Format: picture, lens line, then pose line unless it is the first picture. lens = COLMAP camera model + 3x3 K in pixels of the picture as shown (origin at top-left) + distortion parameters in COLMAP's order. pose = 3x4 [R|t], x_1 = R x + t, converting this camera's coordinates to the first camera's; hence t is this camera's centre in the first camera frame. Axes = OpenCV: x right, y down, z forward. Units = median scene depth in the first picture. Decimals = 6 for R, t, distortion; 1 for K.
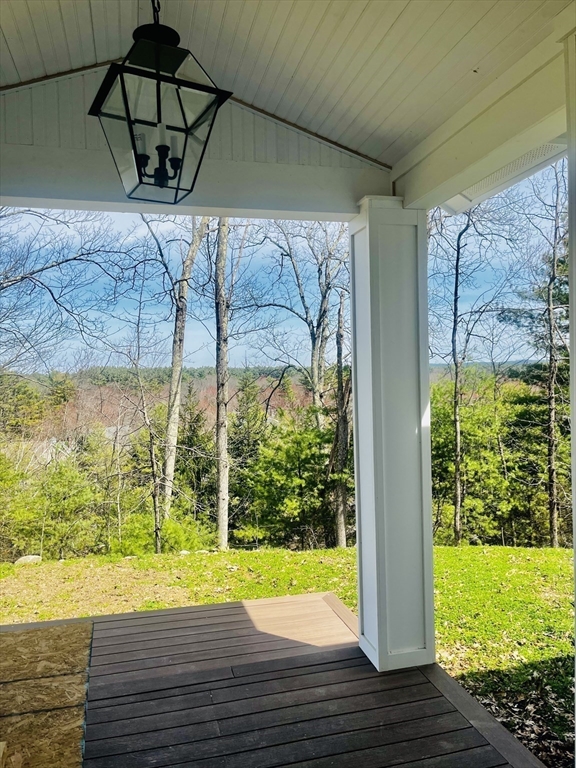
lens RADIAL K [[585.6, 0, 283.4], [0, 585.6, 384.4], [0, 0, 1]] dist [0.064605, -0.095258]
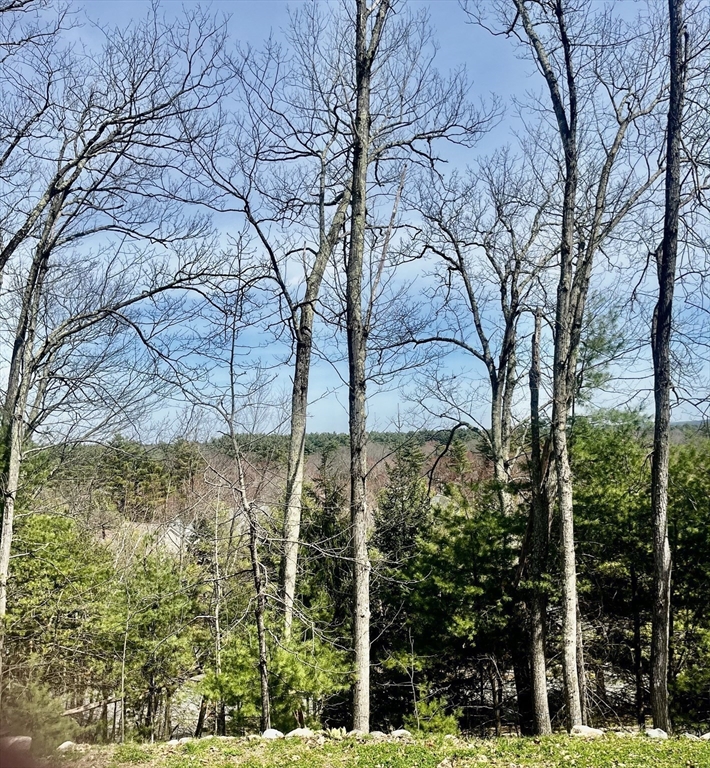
lens RADIAL K [[734.9, 0, 339.0], [0, 734.9, 474.7], [0, 0, 1]] dist [0.050073, -0.007738]
pose [[0.987541, -0.007828, -0.157168, 0.006376], [0.012417, 0.999524, 0.028234, 0.004287], [0.156872, -0.029833, 0.987168, 0.119198]]
